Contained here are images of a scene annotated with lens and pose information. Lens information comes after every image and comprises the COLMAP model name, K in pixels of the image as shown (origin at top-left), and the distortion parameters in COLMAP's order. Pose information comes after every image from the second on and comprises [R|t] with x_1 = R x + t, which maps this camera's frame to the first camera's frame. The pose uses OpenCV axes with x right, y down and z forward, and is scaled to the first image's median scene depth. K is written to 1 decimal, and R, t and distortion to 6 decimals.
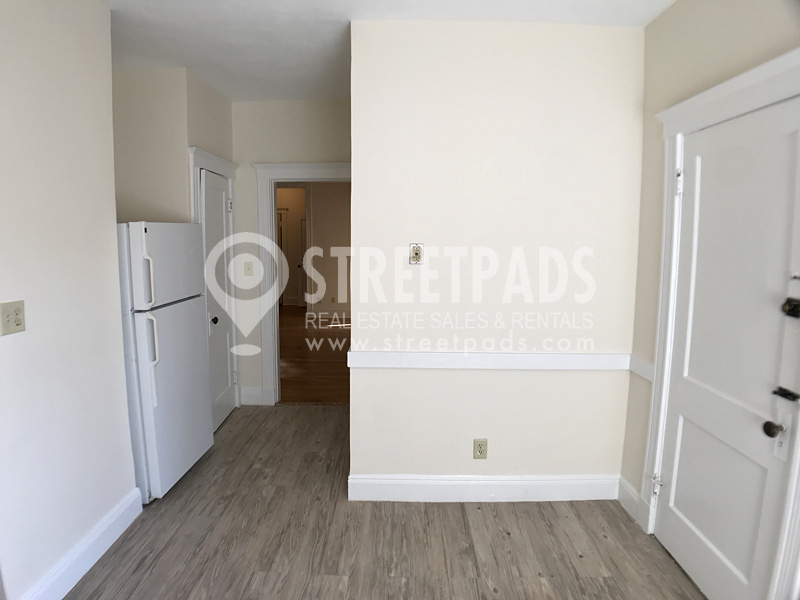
lens RADIAL K [[463.0, 0, 386.6], [0, 463.0, 291.7], [0, 0, 1]] dist [-0.064633, 0.003173]
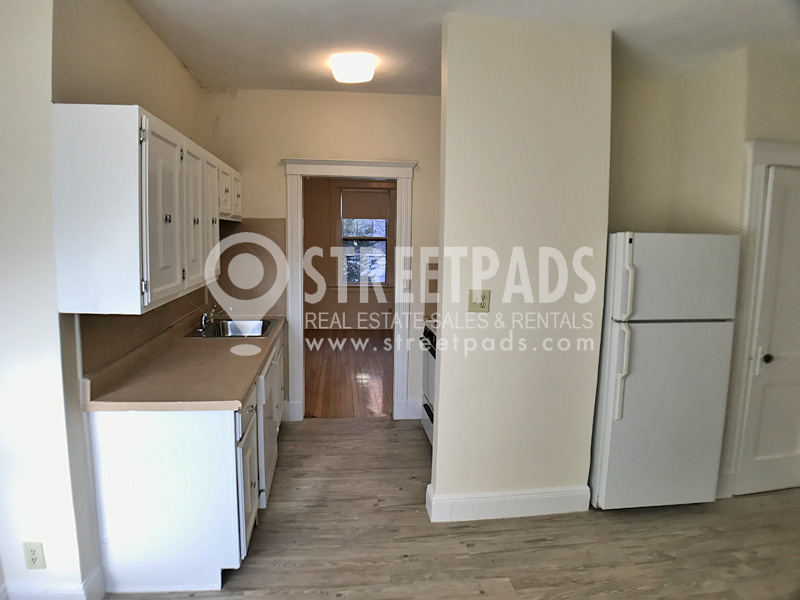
lens RADIAL K [[463.0, 0, 386.6], [0, 463.0, 291.7], [0, 0, 1]] dist [-0.064633, 0.003173]
pose [[0.124199, 0.113276, -0.985770, 0.385310], [-0.131224, 0.986612, 0.096839, -0.052294], [0.983542, 0.117329, 0.137401, 0.354842]]
